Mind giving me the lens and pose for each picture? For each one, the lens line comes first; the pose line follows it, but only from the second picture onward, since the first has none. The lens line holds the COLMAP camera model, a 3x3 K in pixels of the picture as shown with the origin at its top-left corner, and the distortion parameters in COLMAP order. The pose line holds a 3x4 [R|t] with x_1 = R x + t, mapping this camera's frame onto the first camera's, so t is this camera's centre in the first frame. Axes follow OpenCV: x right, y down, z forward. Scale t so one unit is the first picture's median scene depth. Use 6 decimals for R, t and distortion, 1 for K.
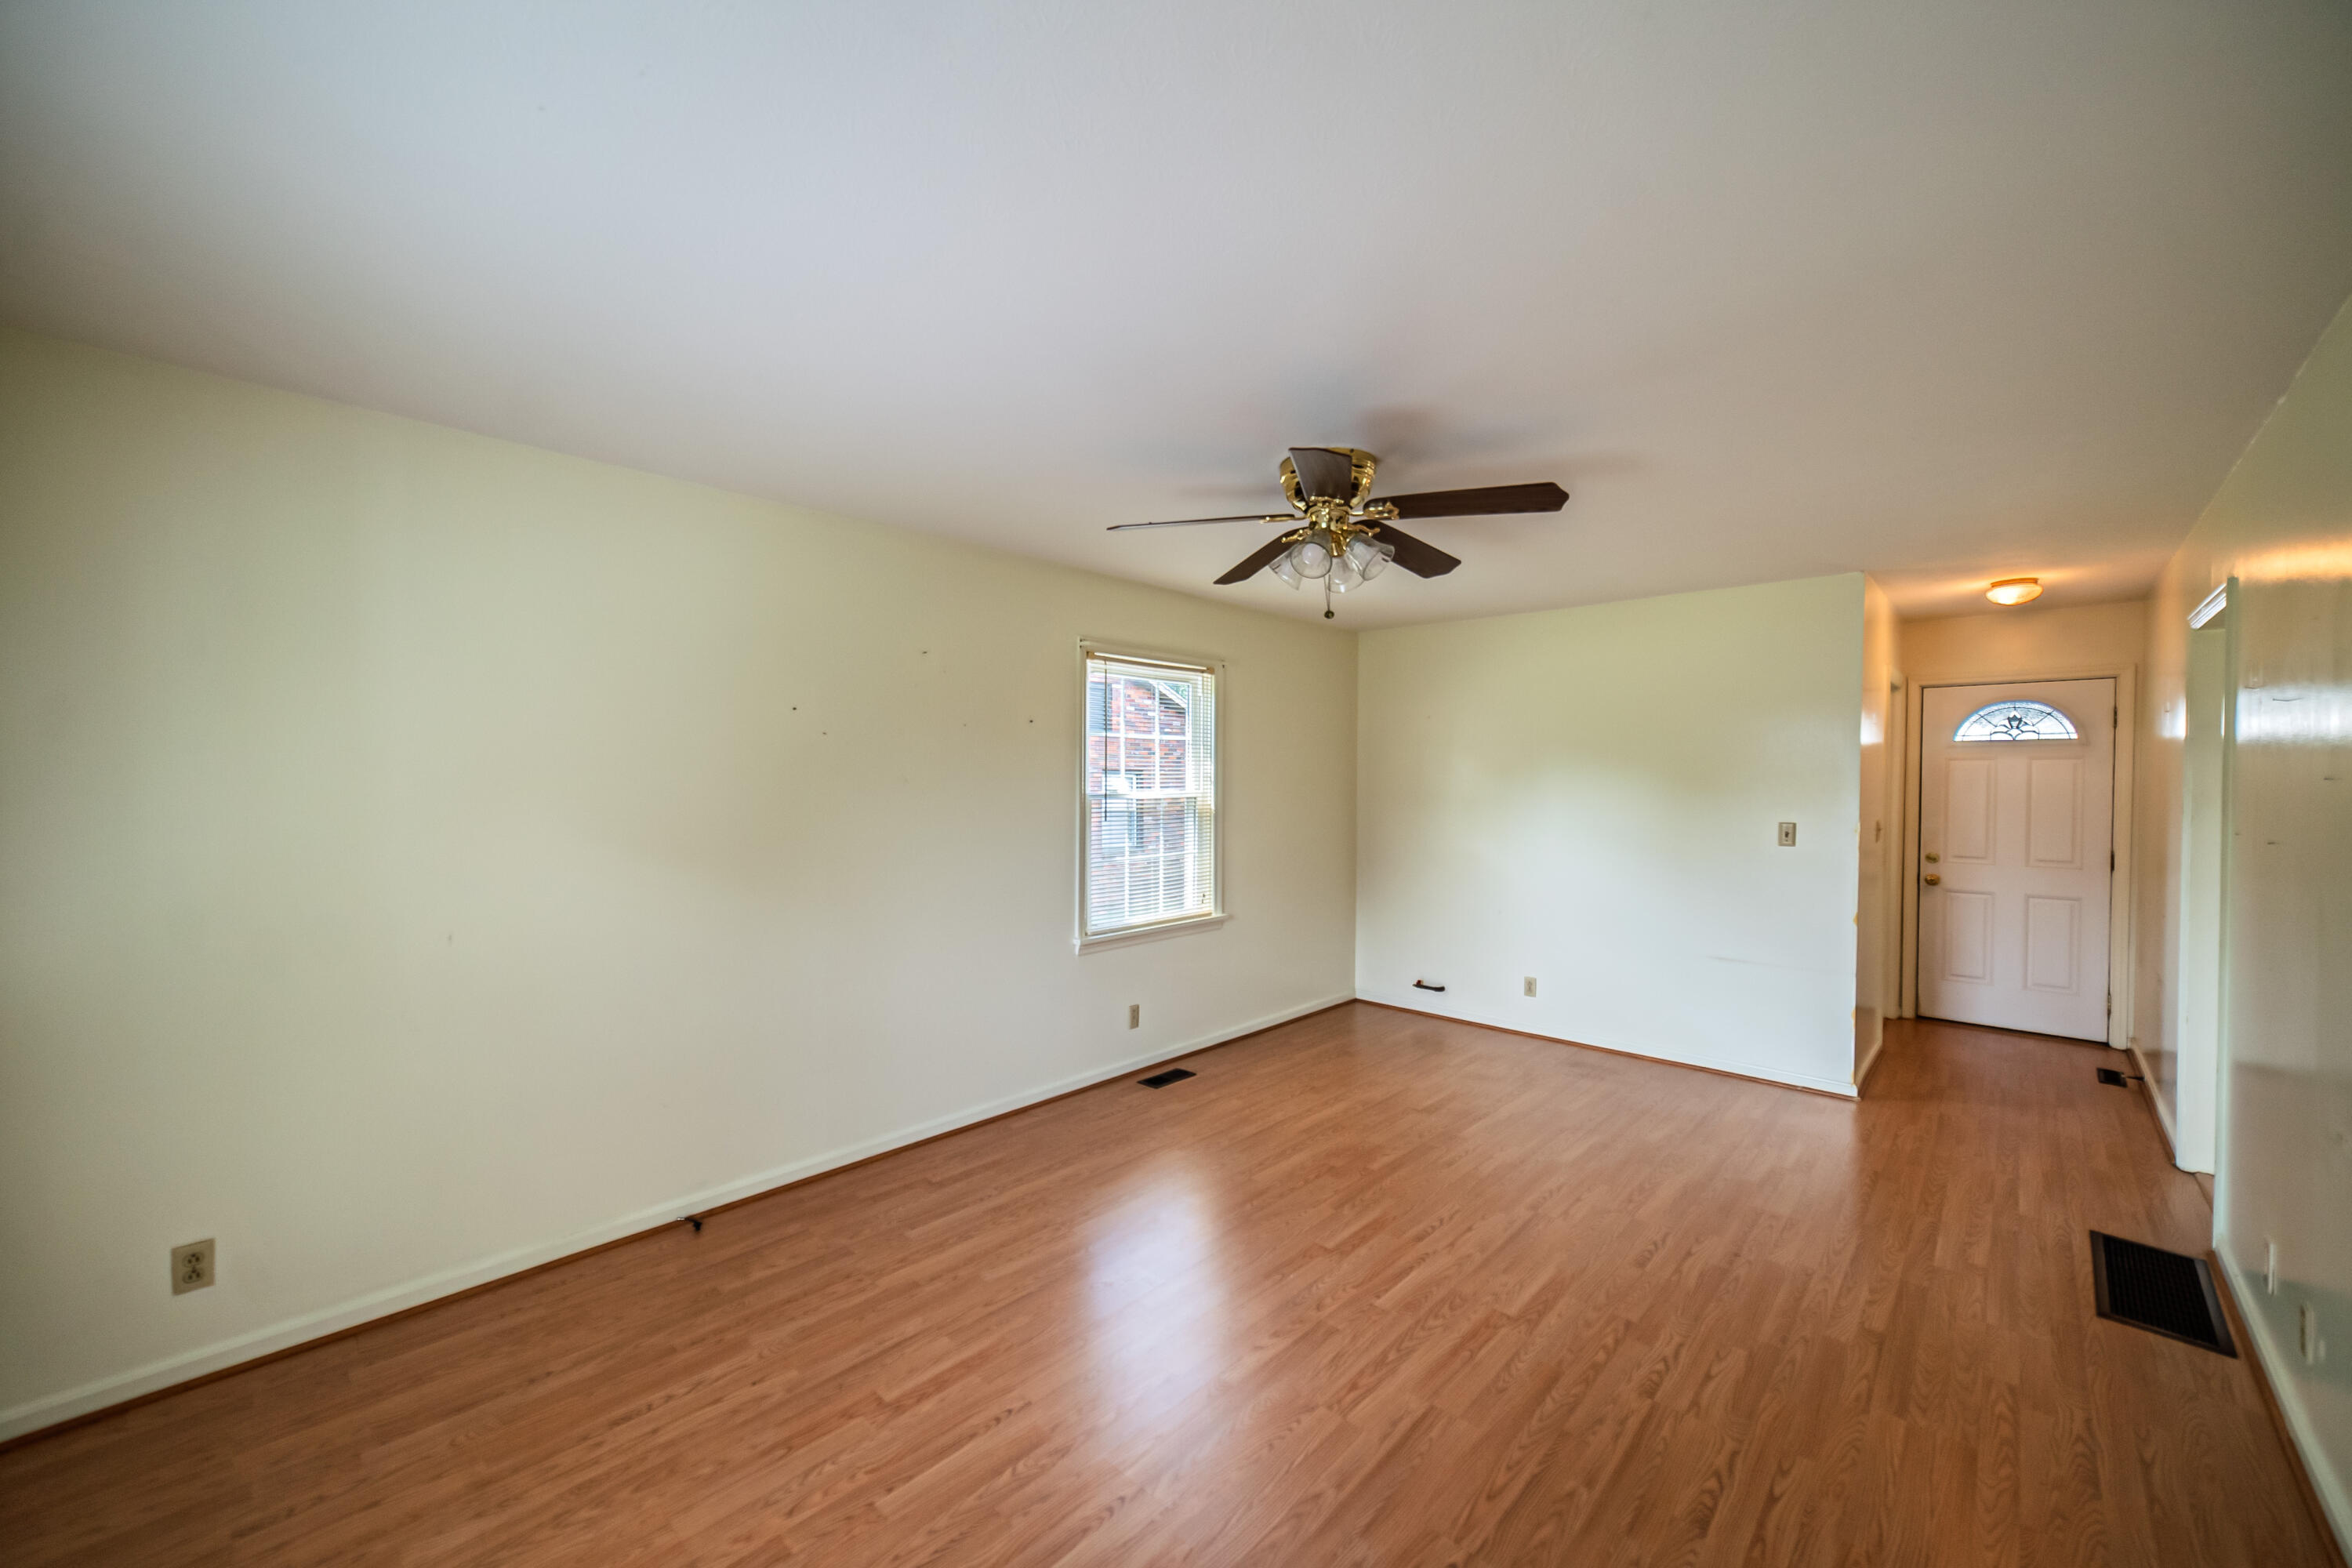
lens RADIAL K [[895.0, 0, 1173.8], [0, 895.0, 791.3], [0, 0, 1]] dist [0.000191, 0.000061]
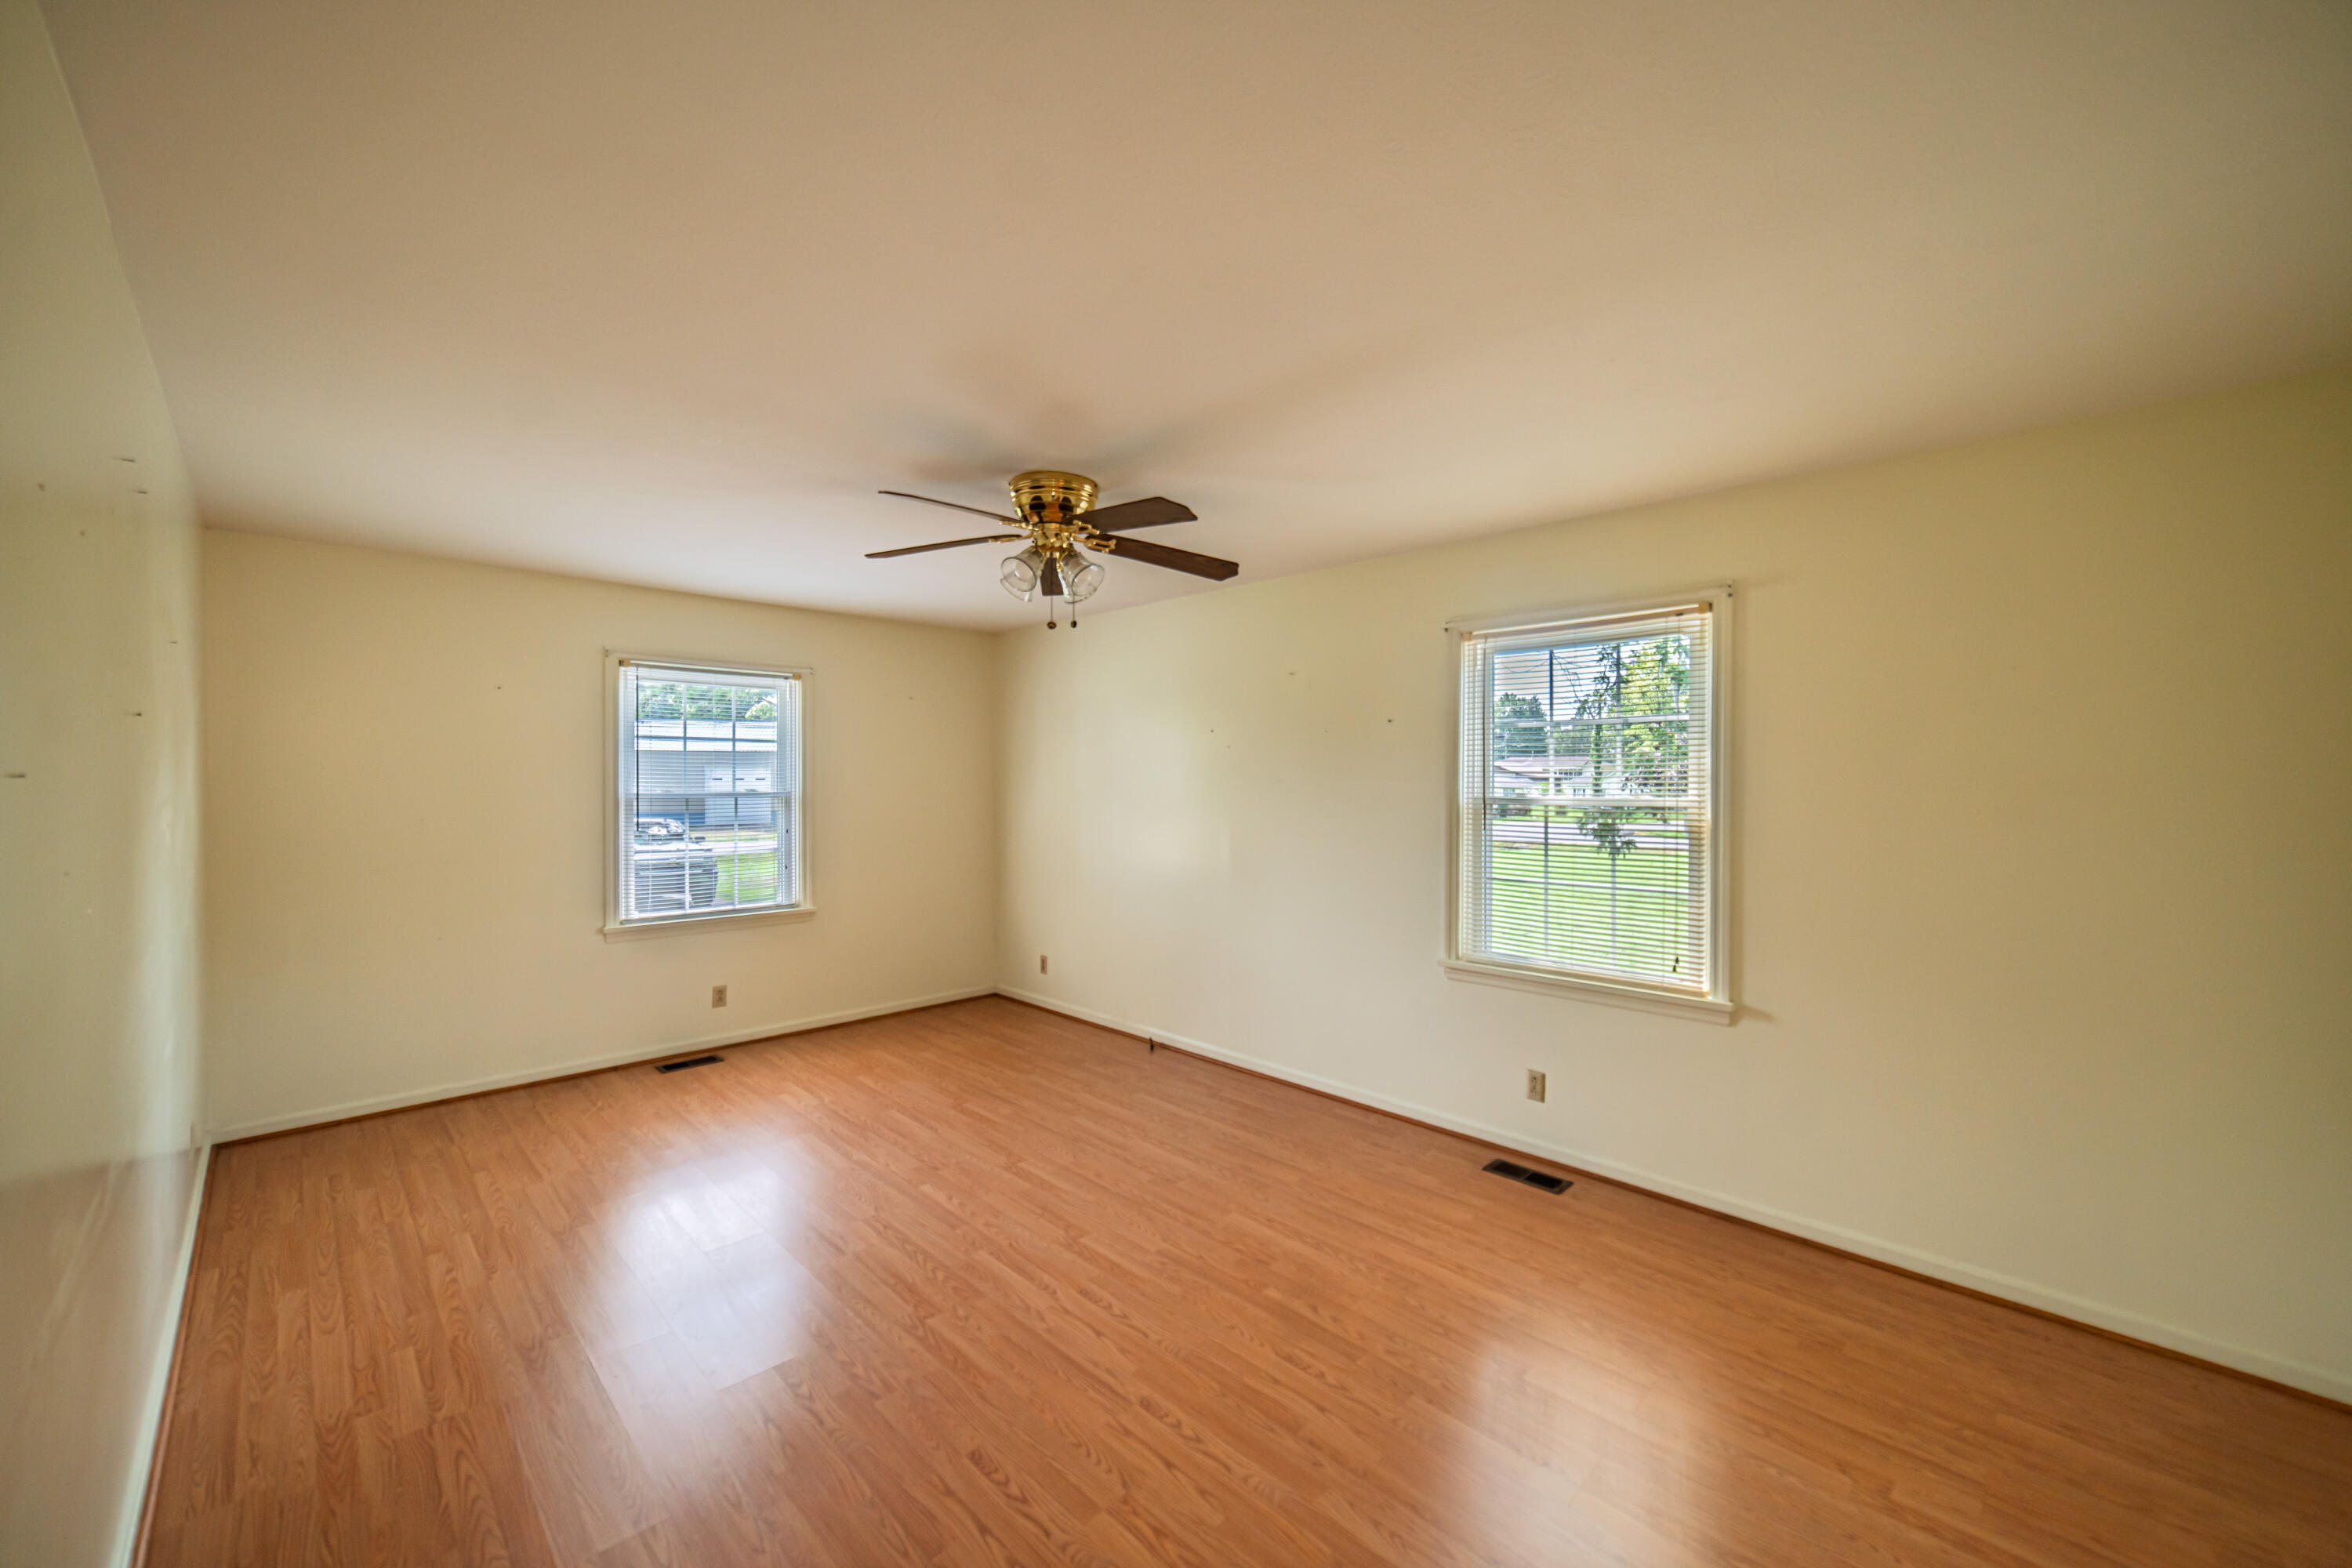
lens RADIAL K [[909.3, 0, 1183.4], [0, 909.3, 773.7], [0, 0, 1]] dist [0.000713, 0.000107]
pose [[-0.034906, -0.010529, -0.999335, 1.105881], [-0.016563, 0.999813, -0.009956, -0.008107], [0.999253, 0.016204, -0.035073, 1.051632]]
